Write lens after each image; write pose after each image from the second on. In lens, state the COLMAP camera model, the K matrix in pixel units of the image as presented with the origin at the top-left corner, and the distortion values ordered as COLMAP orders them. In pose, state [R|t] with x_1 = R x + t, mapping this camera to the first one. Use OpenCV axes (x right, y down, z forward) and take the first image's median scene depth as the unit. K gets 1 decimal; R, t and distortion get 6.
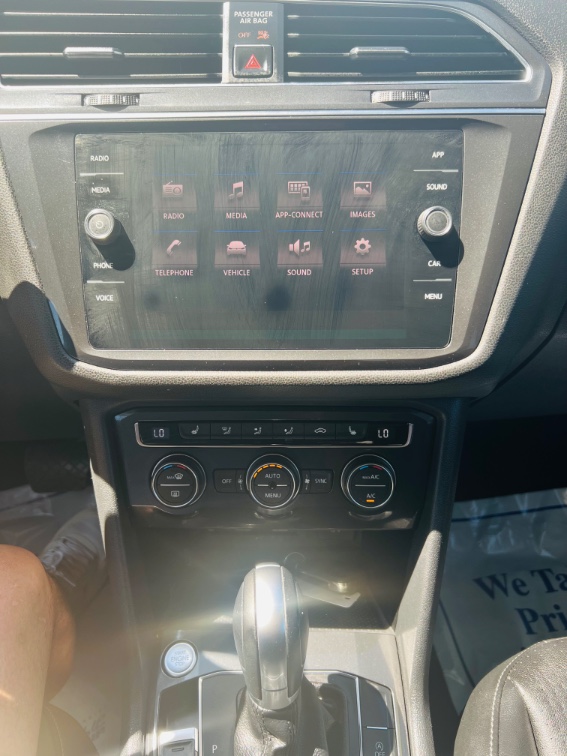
lens RADIAL K [[574.4, 0, 283.5], [0, 574.4, 378.0], [0, 0, 1]] dist [0.009426, -0.002757]
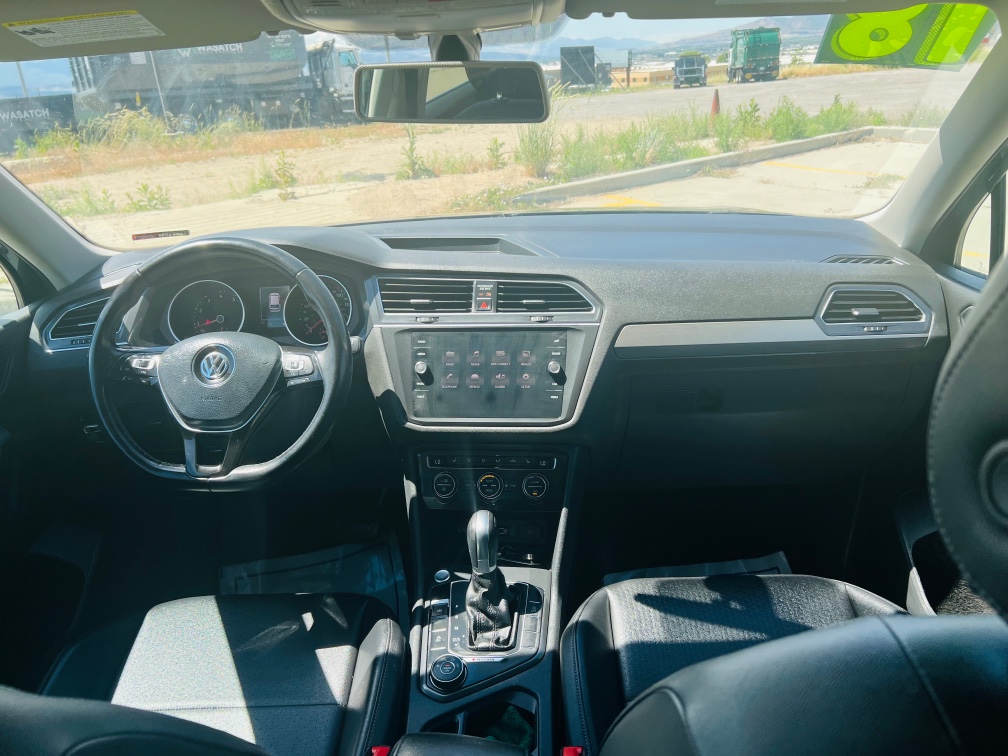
lens RADIAL K [[762.1, 0, 517.1], [0, 762.1, 378.4], [0, 0, 1]] dist [0.035891, -0.001831]
pose [[0.997009, 0.008942, -0.076767, 0.347496], [-0.025374, 0.976097, -0.215848, 0.476671], [0.073003, 0.217150, 0.973405, -2.149484]]
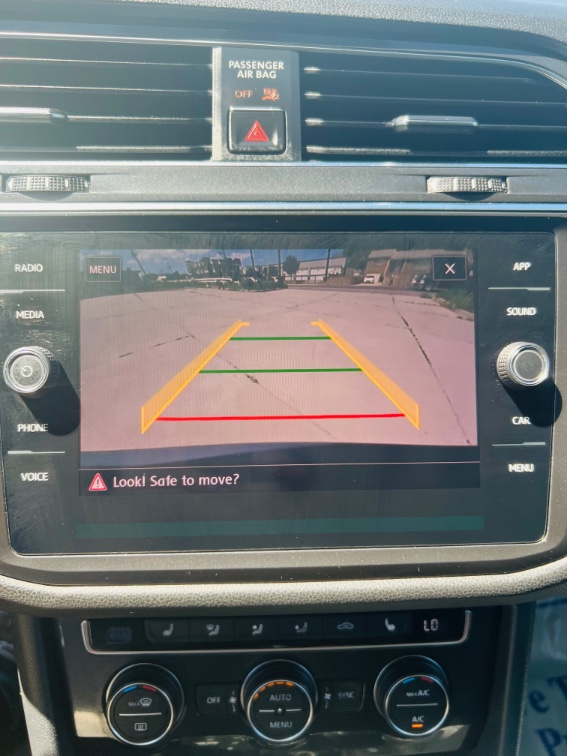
lens RADIAL K [[595.6, 0, 283.5], [0, 595.6, 378.0], [0, 0, 1]] dist [-0.005506, -0.002048]
pose [[0.997563, -0.008776, 0.069221, -0.073214], [0.012101, 0.998786, -0.047754, -0.217720], [-0.068718, 0.048475, 0.996458, 0.297469]]
